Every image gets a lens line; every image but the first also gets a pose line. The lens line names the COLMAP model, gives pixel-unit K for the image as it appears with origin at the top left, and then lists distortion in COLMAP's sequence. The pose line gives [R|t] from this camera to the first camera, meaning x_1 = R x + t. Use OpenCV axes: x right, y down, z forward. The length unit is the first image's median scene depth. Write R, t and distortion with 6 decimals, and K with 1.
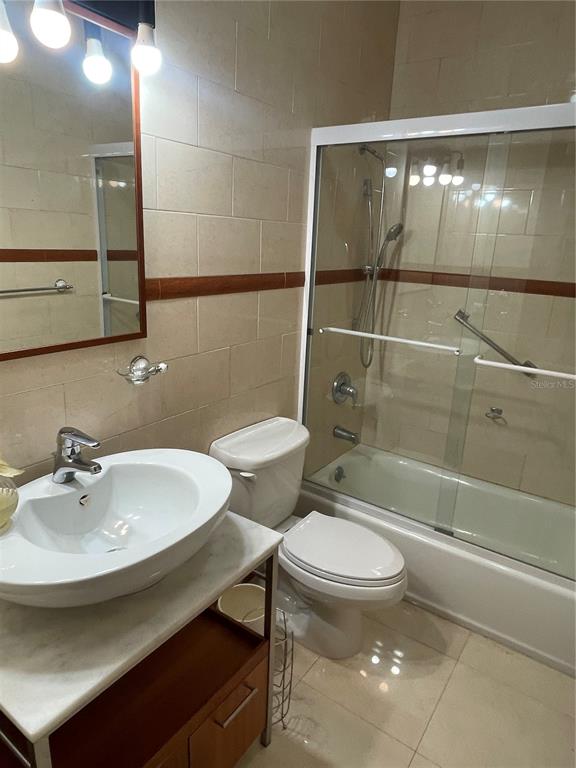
lens RADIAL K [[484.8, 0, 291.9], [0, 484.8, 378.5], [0, 0, 1]] dist [0.005899, -0.019262]
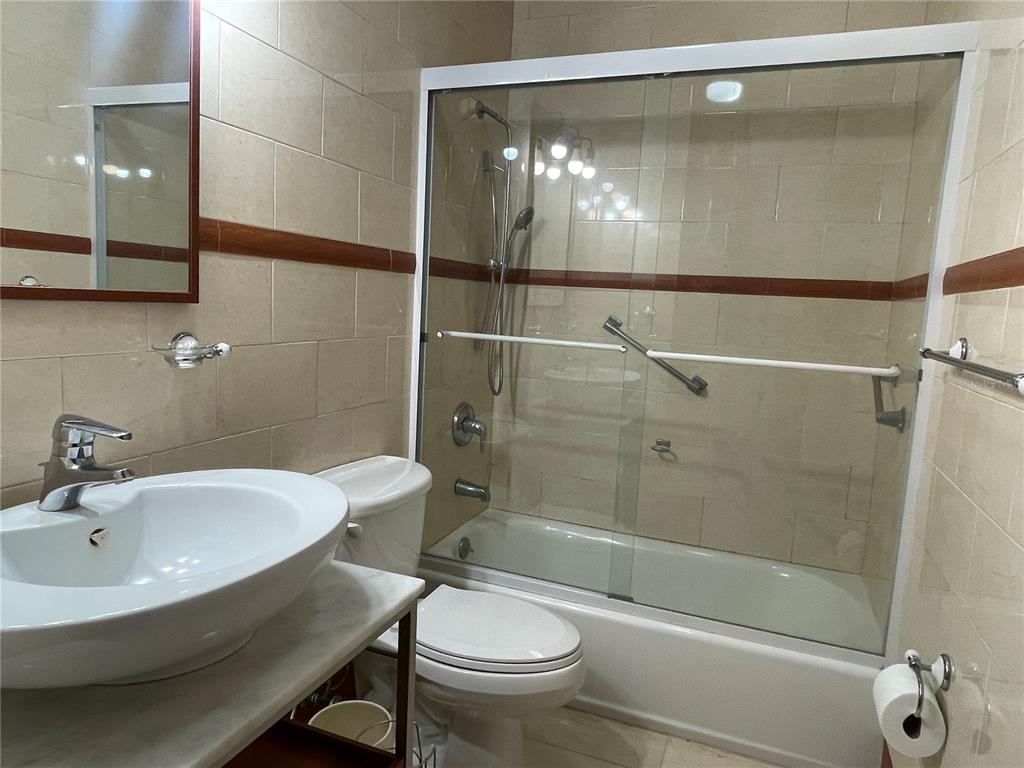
lens RADIAL K [[646.4, 0, 512.2], [0, 646.4, 378.7], [0, 0, 1]] dist [0.005899, -0.019262]
pose [[0.972624, -0.021961, 0.231344, -0.060727], [0.054855, 0.989088, -0.136733, 0.107966], [-0.225817, 0.145680, 0.963215, 0.047941]]
